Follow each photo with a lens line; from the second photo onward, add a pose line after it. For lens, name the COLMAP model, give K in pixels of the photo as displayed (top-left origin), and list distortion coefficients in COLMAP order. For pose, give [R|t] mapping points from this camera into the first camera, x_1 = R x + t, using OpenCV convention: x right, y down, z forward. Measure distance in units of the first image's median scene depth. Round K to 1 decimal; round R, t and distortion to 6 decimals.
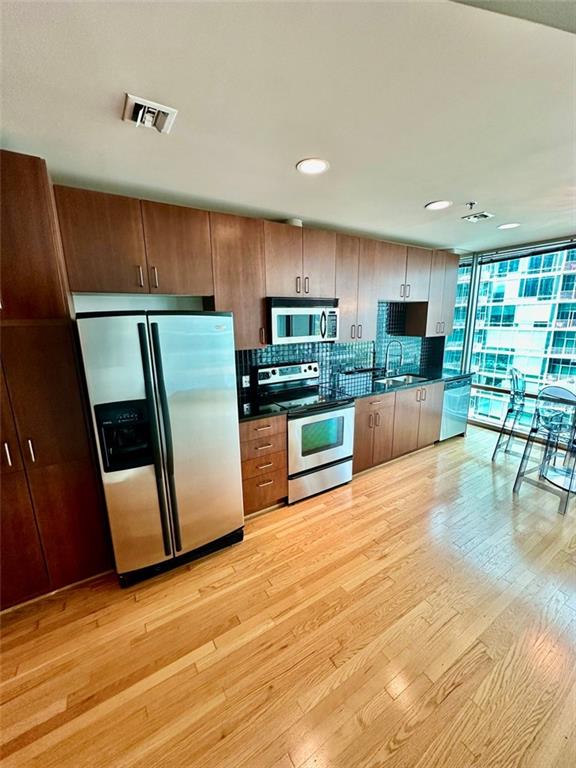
lens RADIAL K [[306.1, 0, 288.4], [0, 306.1, 385.8], [0, 0, 1]] dist [-0.003311, 0.000781]
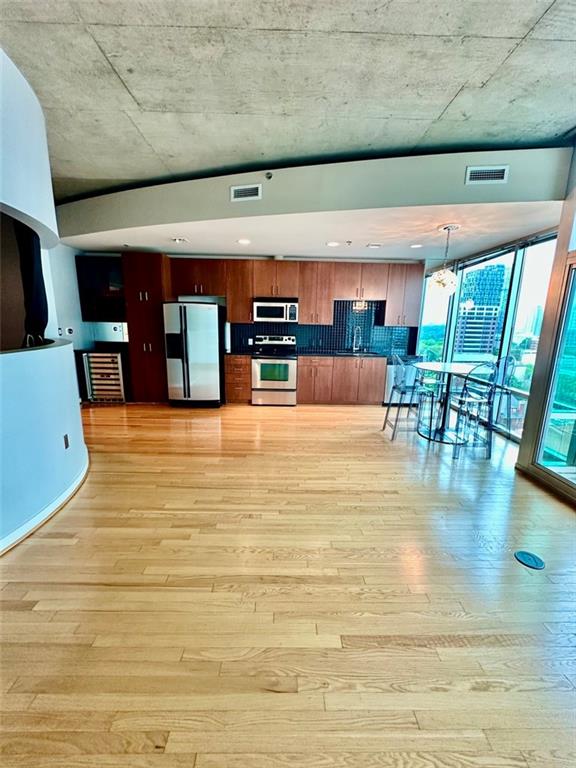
lens RADIAL K [[306.1, 0, 287.1], [0, 306.1, 383.7], [0, 0, 1]] dist [-0.003311, 0.000781]
pose [[0.852102, 0.134711, -0.505742, 0.721642], [-0.143555, 0.989405, 0.021673, 0.116835], [0.503303, 0.054135, 0.862412, -0.350647]]
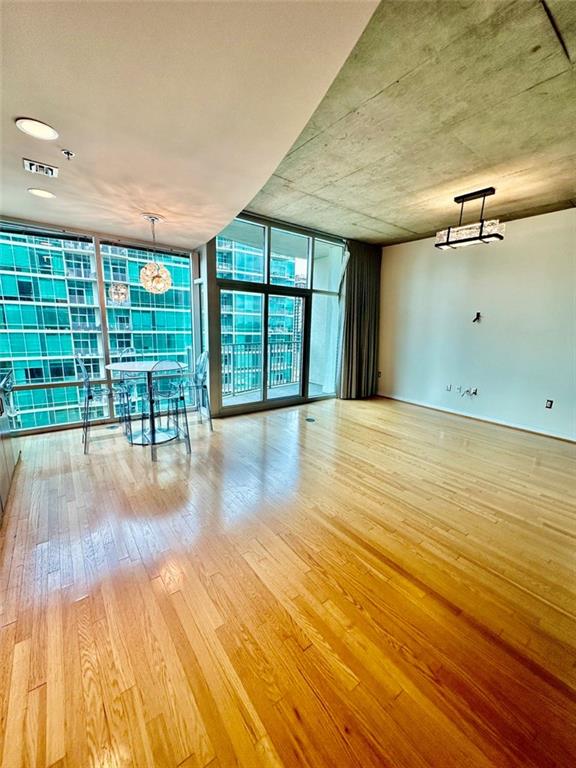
lens RADIAL K [[306.1, 0, 290.1], [0, 306.1, 385.2], [0, 0, 1]] dist [-0.003311, 0.000781]
pose [[-0.092028, -0.181275, 0.979117, -0.215533], [0.189604, 0.962110, 0.195947, -0.020757], [-0.977538, 0.203677, -0.054171, 0.327123]]
